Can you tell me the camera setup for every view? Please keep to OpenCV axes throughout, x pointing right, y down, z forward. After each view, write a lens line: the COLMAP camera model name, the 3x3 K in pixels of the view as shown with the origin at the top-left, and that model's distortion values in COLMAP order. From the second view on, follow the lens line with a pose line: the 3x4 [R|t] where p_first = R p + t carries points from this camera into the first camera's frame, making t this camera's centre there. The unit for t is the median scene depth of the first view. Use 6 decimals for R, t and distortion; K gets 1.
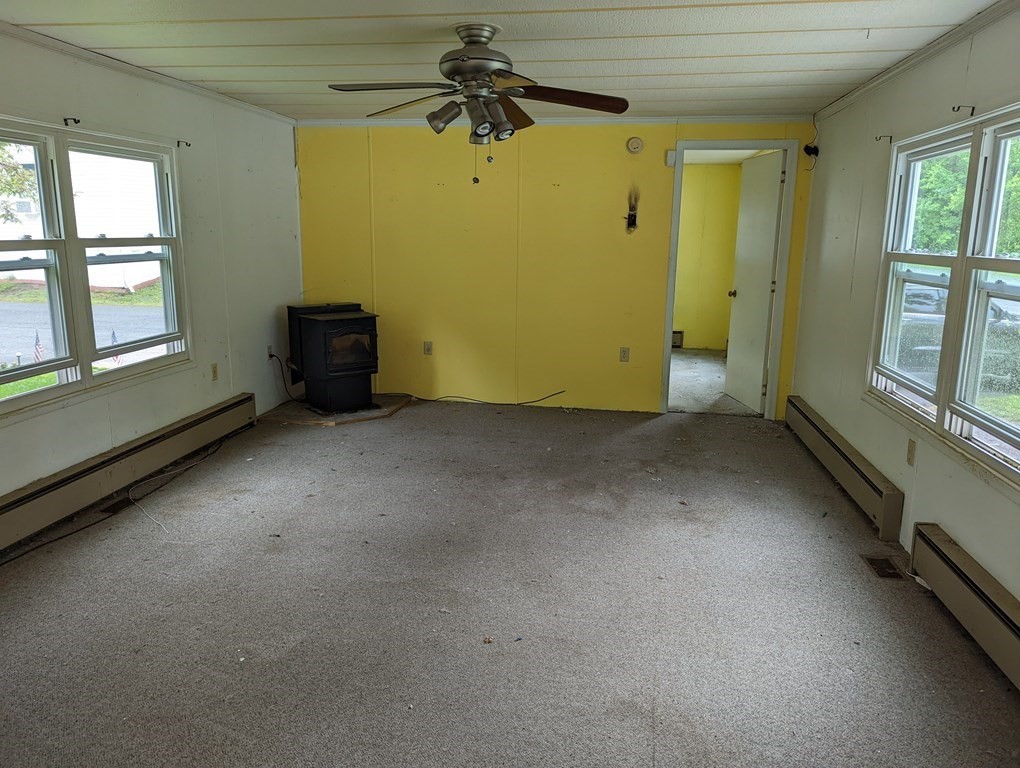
lens RADIAL K [[718.9, 0, 513.0], [0, 718.9, 379.6], [0, 0, 1]] dist [0.067843, -0.053152]
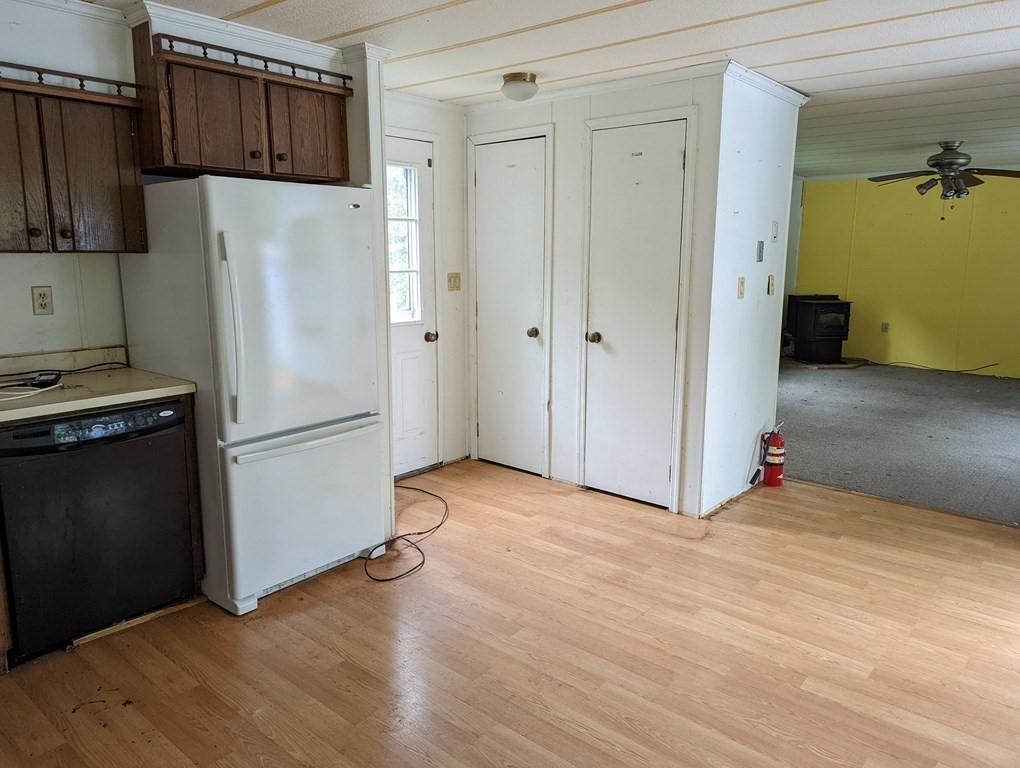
lens RADIAL K [[718.9, 0, 515.2], [0, 718.9, 372.2], [0, 0, 1]] dist [0.067843, -0.053152]
pose [[0.854567, 0.081199, -0.512955, 0.007941], [-0.100073, 0.994937, -0.009223, 0.237589], [0.509609, 0.059215, 0.858366, -1.110682]]
